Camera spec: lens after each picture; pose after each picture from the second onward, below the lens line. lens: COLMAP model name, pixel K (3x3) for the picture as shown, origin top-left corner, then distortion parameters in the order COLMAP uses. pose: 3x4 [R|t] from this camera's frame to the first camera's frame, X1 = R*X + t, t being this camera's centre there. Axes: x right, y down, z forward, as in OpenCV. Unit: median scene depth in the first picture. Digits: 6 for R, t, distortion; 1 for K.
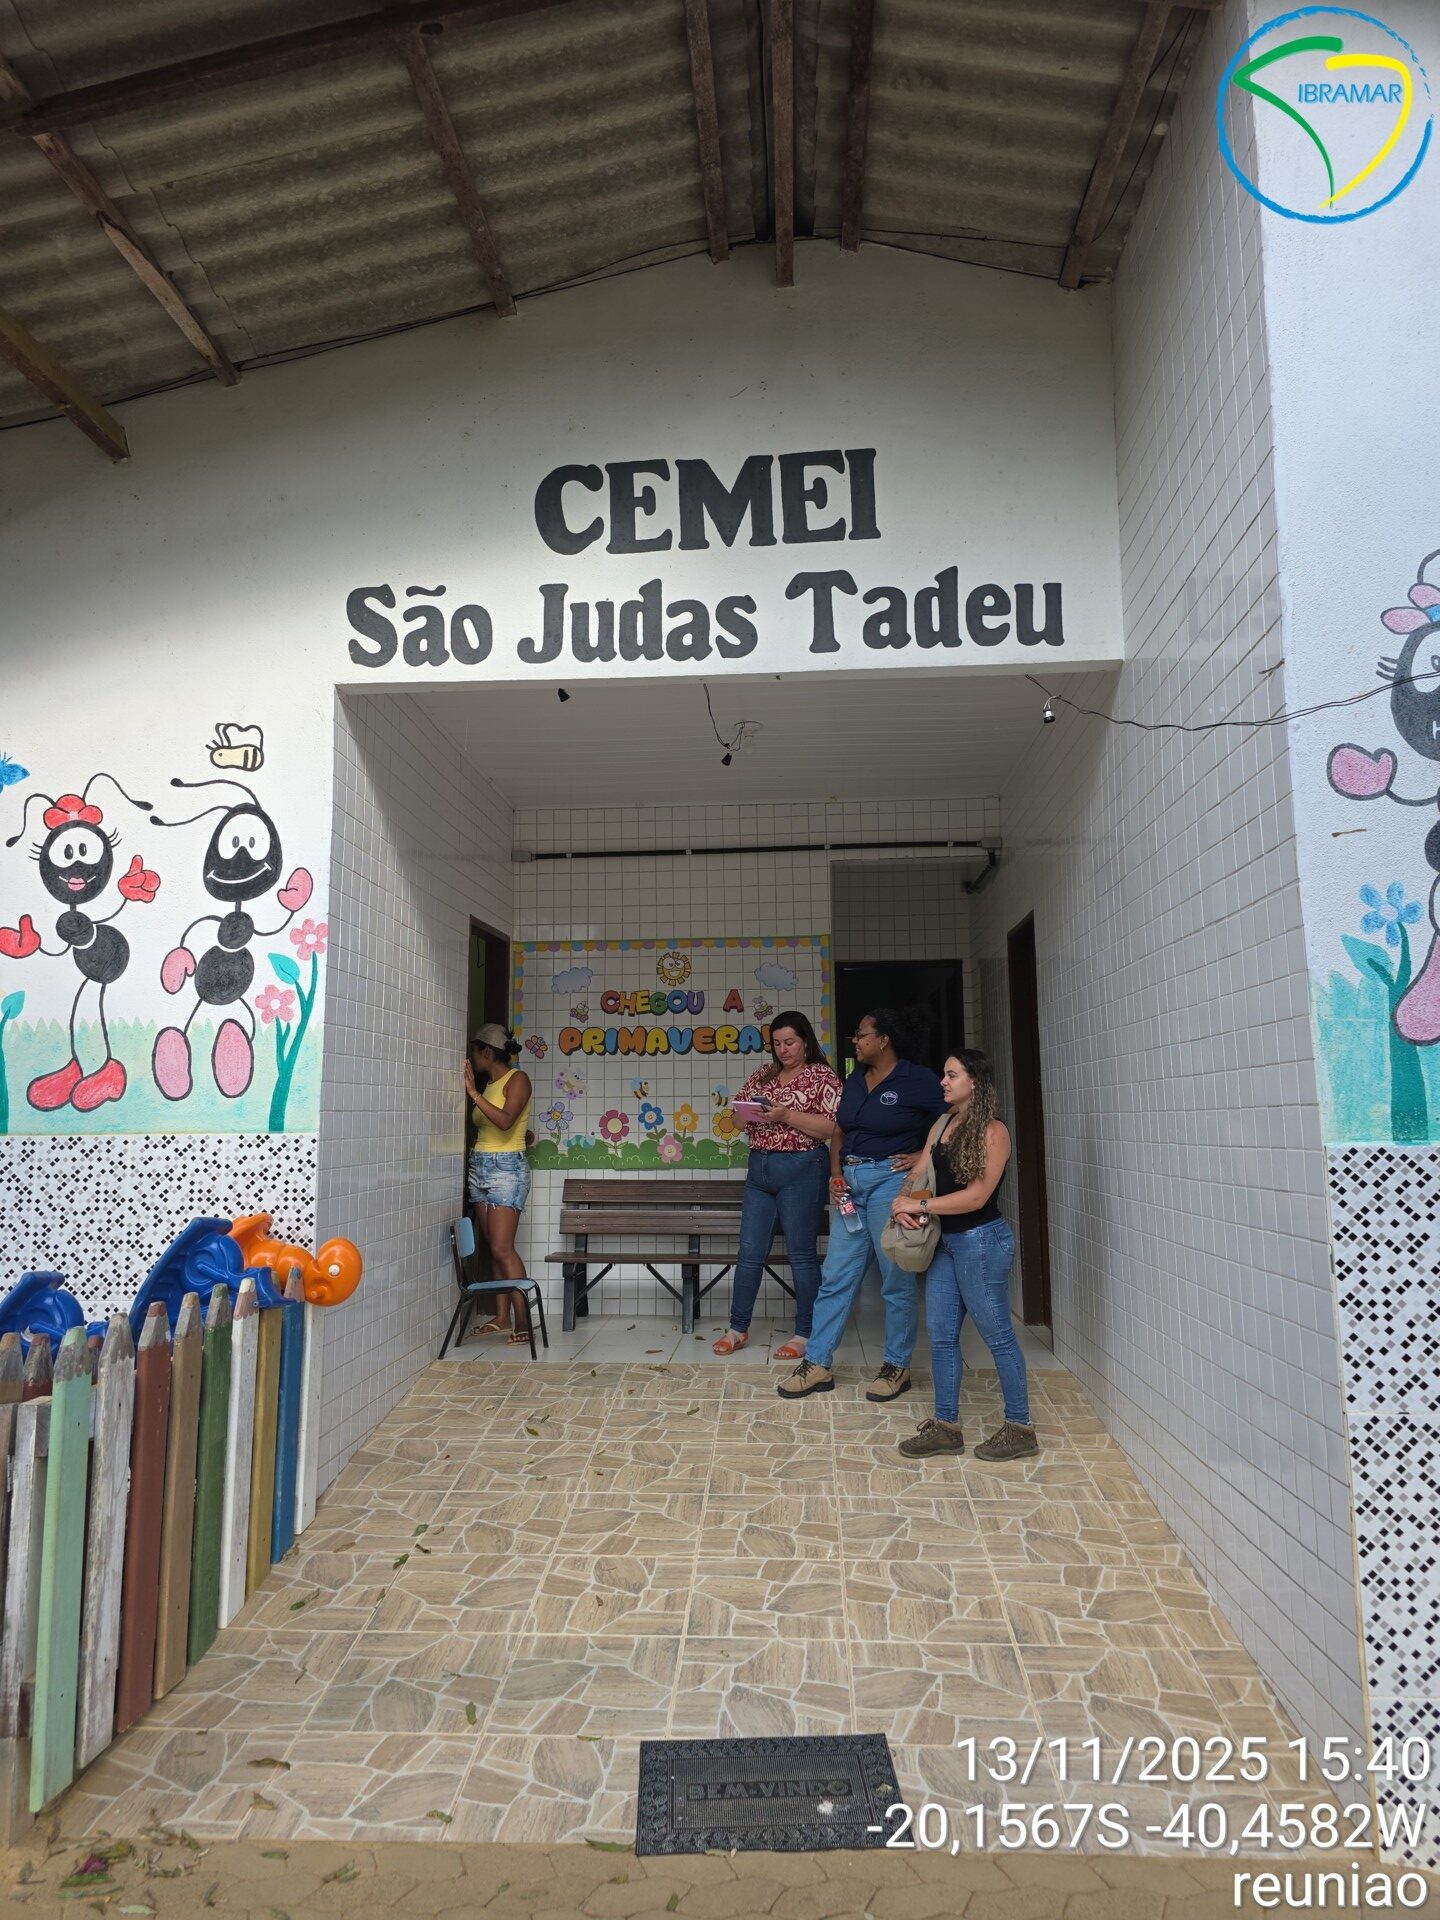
lens RADIAL K [[1314.8, 0, 720.0], [0, 1314.8, 960.0], [0, 0, 1]] dist [0.073350, -0.100167]
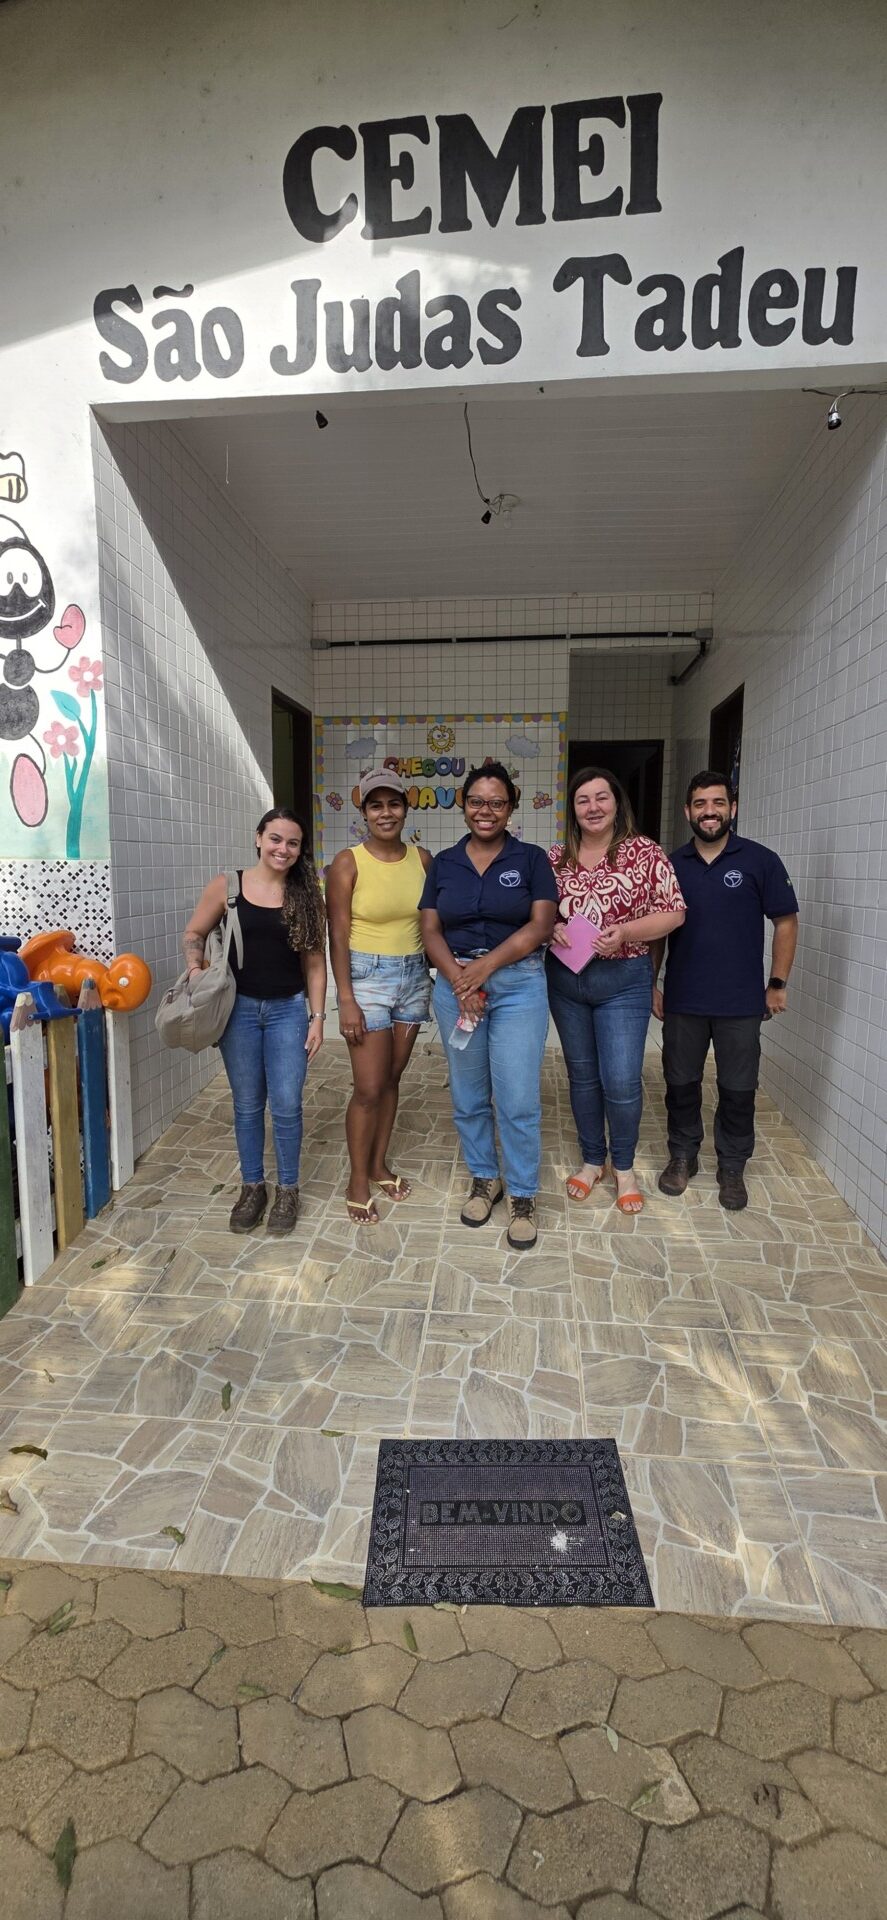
lens RADIAL K [[703.2, 0, 443.5], [0, 703.2, 960.0], [0, 0, 1]] dist [-0.000590, -0.000078]
pose [[0.998536, 0.020446, -0.050069, 0.007313], [-0.007364, 0.968566, 0.248649, 0.061925], [0.053579, -0.247917, 0.967299, 0.415423]]
